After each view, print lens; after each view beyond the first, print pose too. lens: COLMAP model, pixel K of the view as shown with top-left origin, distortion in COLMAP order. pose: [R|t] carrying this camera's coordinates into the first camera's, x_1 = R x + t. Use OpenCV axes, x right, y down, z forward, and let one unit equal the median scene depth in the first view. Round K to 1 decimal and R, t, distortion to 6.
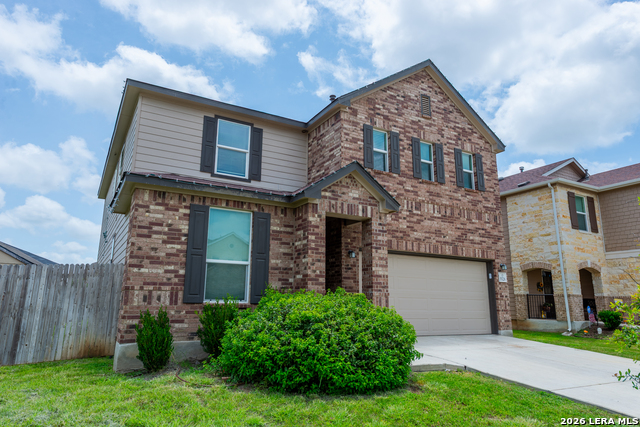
lens RADIAL K [[430.7, 0, 320.0], [0, 430.7, 213.5], [0, 0, 1]] dist [0.002000, 0.000079]
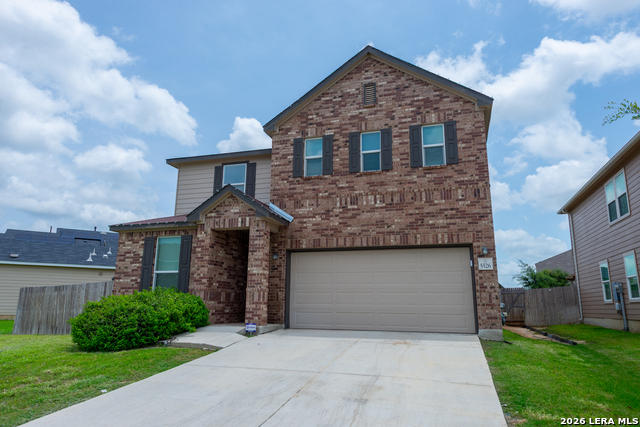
lens RADIAL K [[430.7, 0, 320.0], [0, 430.7, 213.5], [0, 0, 1]] dist [0.002000, 0.000079]
pose [[0.679854, -0.158243, -0.716071, 0.888064], [0.154416, 0.985440, -0.071165, 0.071615], [0.716906, -0.062191, 0.694391, 0.248069]]
